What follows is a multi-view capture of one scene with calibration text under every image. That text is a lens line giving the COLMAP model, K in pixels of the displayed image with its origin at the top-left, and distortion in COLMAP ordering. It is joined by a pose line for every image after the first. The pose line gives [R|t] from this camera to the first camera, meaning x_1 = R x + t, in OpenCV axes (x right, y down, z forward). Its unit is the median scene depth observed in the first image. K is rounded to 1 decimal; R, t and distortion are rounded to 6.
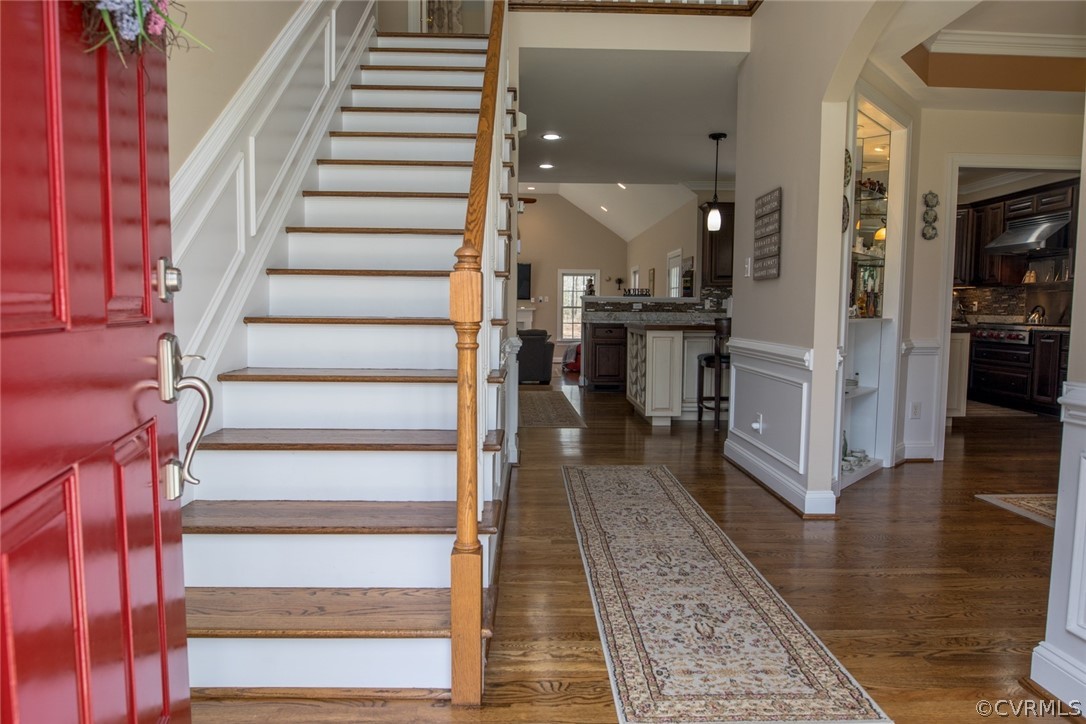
lens RADIAL K [[623.5, 0, 546.0], [0, 623.5, 360.0], [0, 0, 1]] dist [-0.024654, -0.001782]
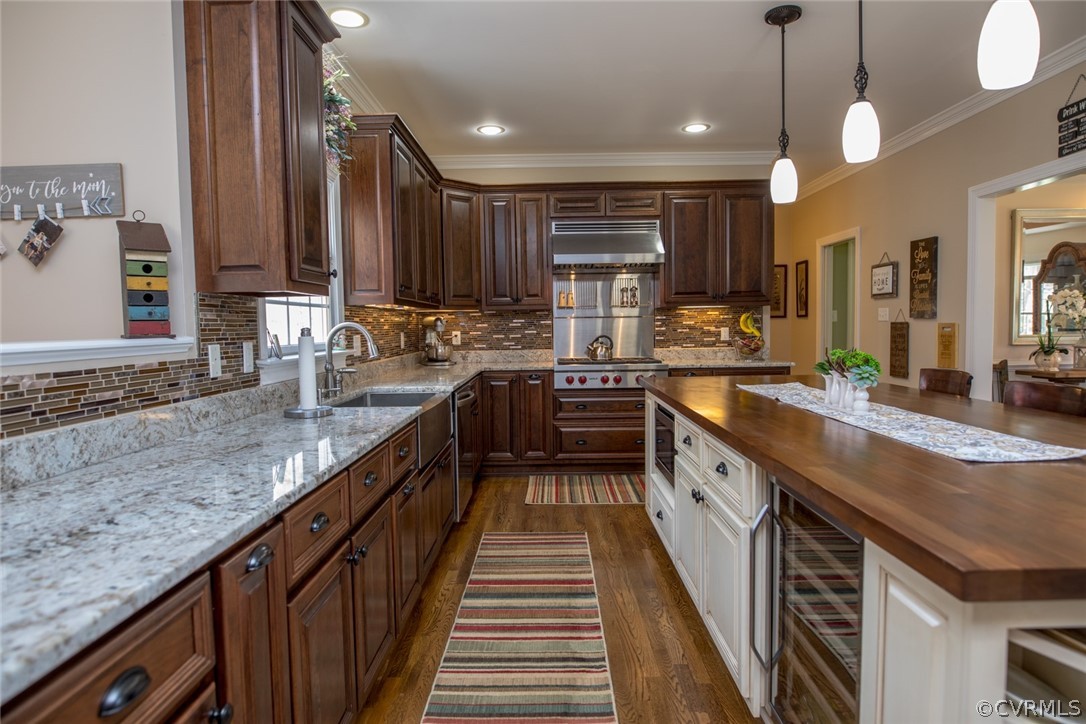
lens RADIAL K [[623.5, 0, 542.1], [0, 623.5, 356.7], [0, 0, 1]] dist [-0.024654, -0.001782]
pose [[0.033285, -0.058916, 0.997708, 0.003898], [0.099275, 0.993519, 0.055357, -0.092648], [-0.994503, 0.097205, 0.038918, 0.853099]]
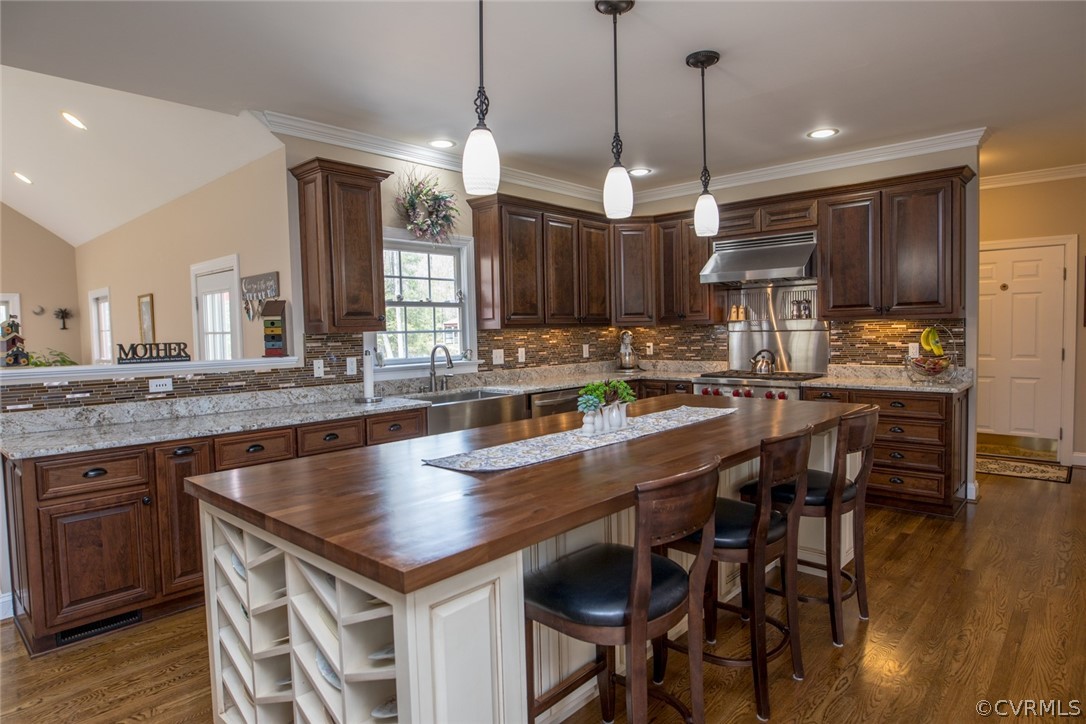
lens RADIAL K [[623.5, 0, 545.6], [0, 623.5, 364.5], [0, 0, 1]] dist [-0.024654, -0.001782]
pose [[0.690015, -0.063432, 0.721010, 0.027623], [0.086731, 0.996221, 0.004642, -0.079851], [-0.718580, 0.059330, 0.692909, 0.527651]]
